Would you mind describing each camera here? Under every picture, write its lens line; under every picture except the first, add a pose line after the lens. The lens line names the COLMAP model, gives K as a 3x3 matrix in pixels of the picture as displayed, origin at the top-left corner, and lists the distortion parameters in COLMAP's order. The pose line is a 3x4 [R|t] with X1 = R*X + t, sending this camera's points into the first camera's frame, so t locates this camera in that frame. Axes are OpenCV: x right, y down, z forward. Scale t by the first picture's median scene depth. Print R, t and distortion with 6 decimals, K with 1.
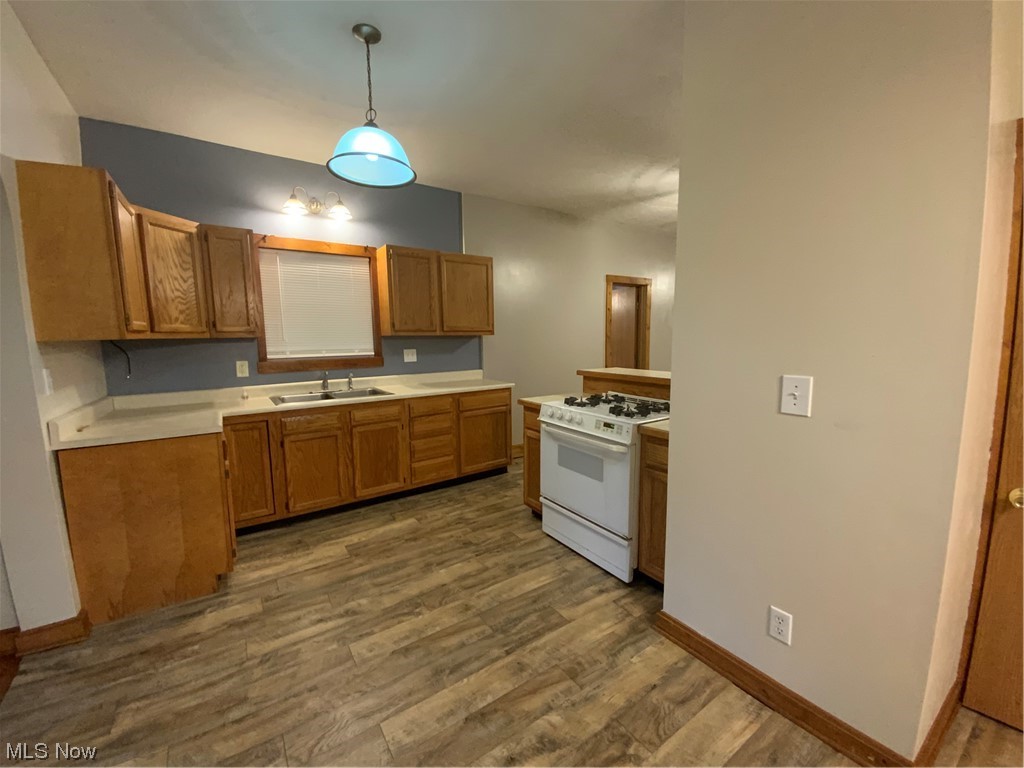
lens RADIAL K [[413.6, 0, 509.1], [0, 413.6, 377.4], [0, 0, 1]] dist [0.030412, -0.023013]
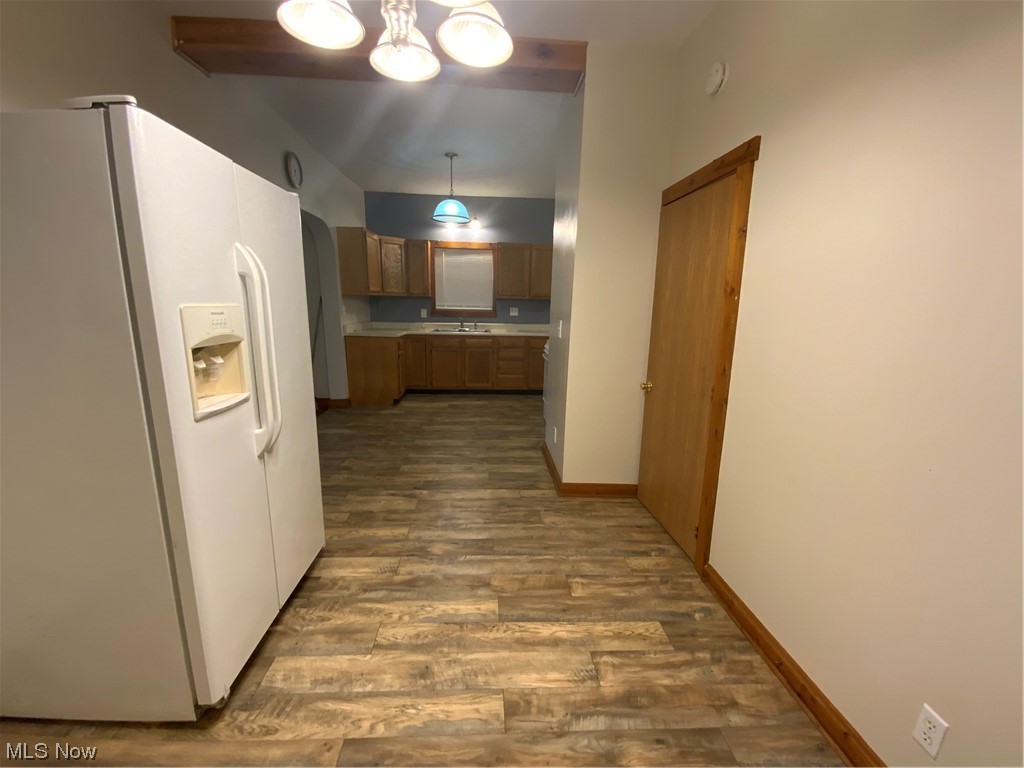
lens RADIAL K [[413.6, 0, 509.1], [0, 413.6, 377.4], [0, 0, 1]] dist [0.030412, -0.023013]
pose [[0.857255, 0.126351, -0.499148, 0.688391], [-0.086513, 0.990987, 0.102272, 0.043533], [0.507572, -0.044491, 0.860460, -0.454736]]
